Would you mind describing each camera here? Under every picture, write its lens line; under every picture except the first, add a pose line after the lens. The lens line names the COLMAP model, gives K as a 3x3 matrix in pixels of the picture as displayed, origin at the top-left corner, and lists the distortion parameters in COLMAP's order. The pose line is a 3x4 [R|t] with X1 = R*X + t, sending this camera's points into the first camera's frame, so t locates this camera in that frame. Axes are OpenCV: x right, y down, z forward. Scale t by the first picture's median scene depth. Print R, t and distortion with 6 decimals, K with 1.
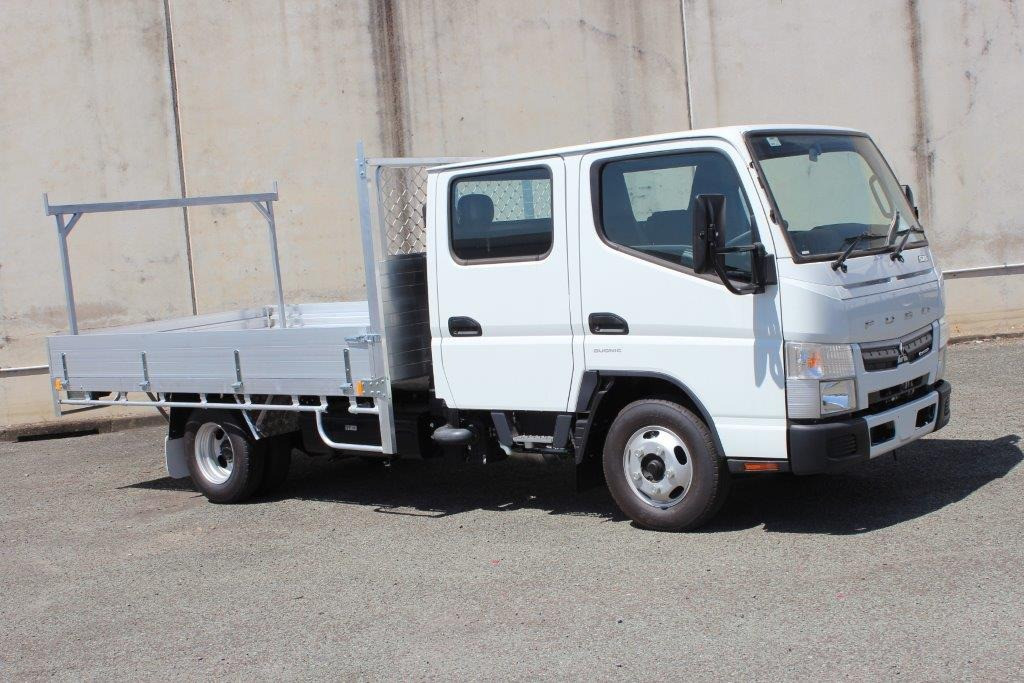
lens RADIAL K [[1344.5, 0, 536.8], [0, 1344.5, 369.1], [0, 0, 1]] dist [-0.054561, 0.000000]
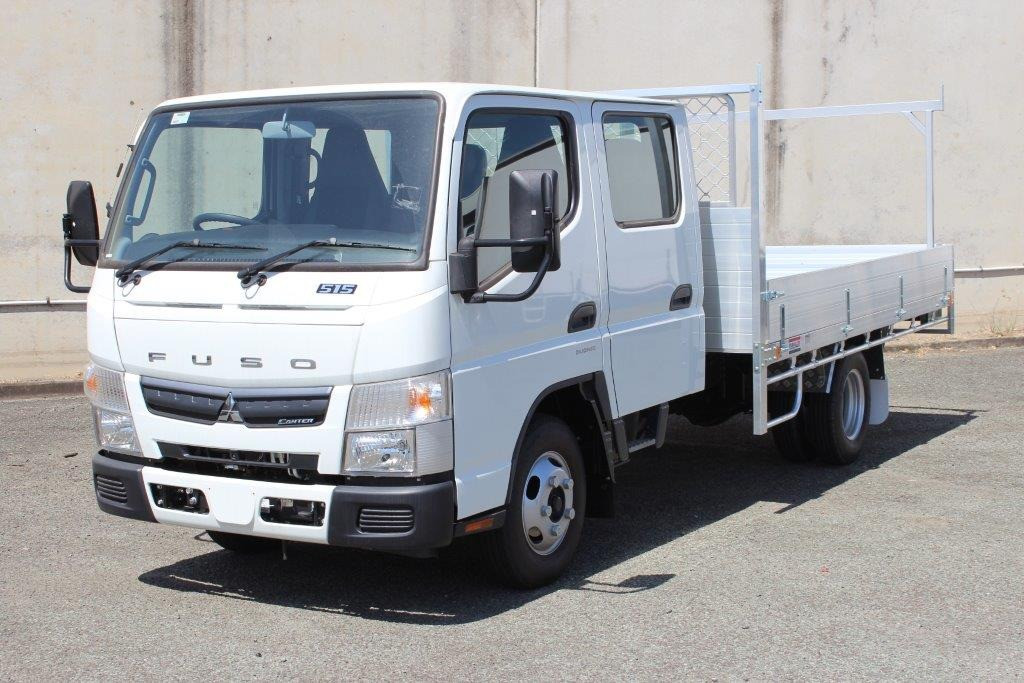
lens RADIAL K [[1628.4, 0, 558.0], [0, 1628.4, 364.5], [0, 0, 1]] dist [-0.010876, 0.000000]
pose [[0.924141, 0.055608, 0.377984, -0.252947], [-0.051380, 0.998453, -0.021269, 0.018127], [-0.378582, 0.000235, 0.925568, 0.043862]]
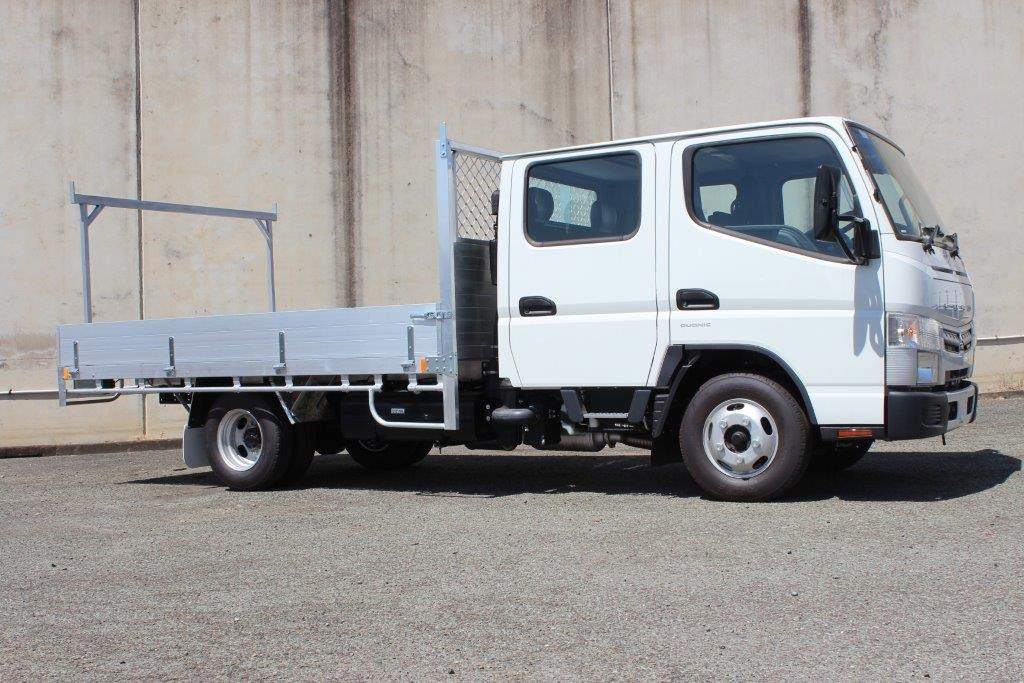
lens RADIAL K [[1184.5, 0, 537.6], [0, 1184.5, 362.4], [0, 0, 1]] dist [-0.072004, 0.000000]
pose [[0.987019, 0.050913, 0.152323, -0.092118], [-0.035952, 0.994397, -0.099413, 0.049351], [-0.156531, 0.092646, 0.983318, 0.054324]]
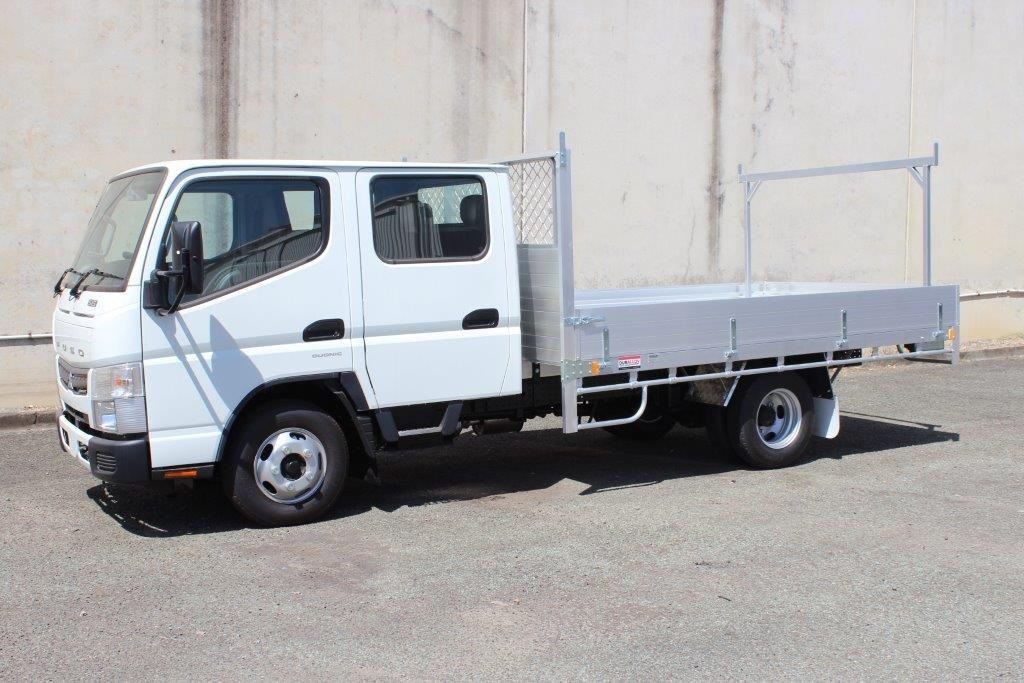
lens RADIAL K [[1210.7, 0, 547.4], [0, 1210.7, 360.4], [0, 0, 1]] dist [-0.074864, 0.000000]
pose [[0.872731, 0.052253, 0.485397, -0.288371], [-0.041043, 0.998589, -0.033704, 0.007775], [-0.486473, 0.009492, 0.873644, 0.231177]]
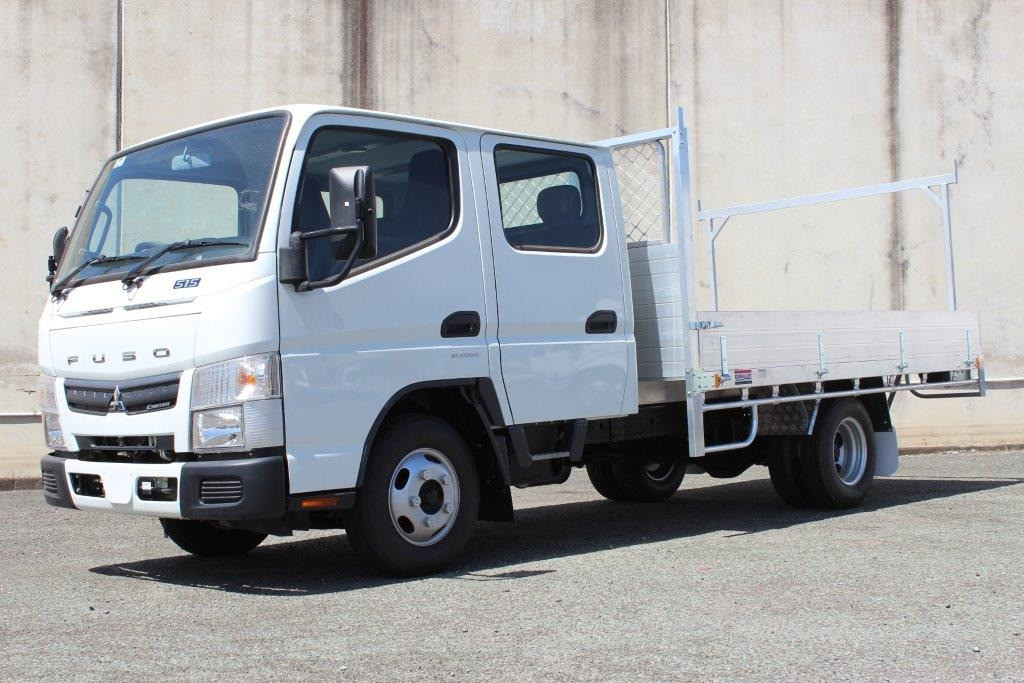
lens RADIAL K [[1395.4, 0, 544.6], [0, 1395.4, 361.6], [0, 0, 1]] dist [-0.046199, 0.000000]
pose [[0.984897, 0.074623, 0.156237, -0.122297], [-0.055266, 0.990645, -0.124772, 0.054916], [-0.164086, 0.114253, 0.979807, 0.048529]]
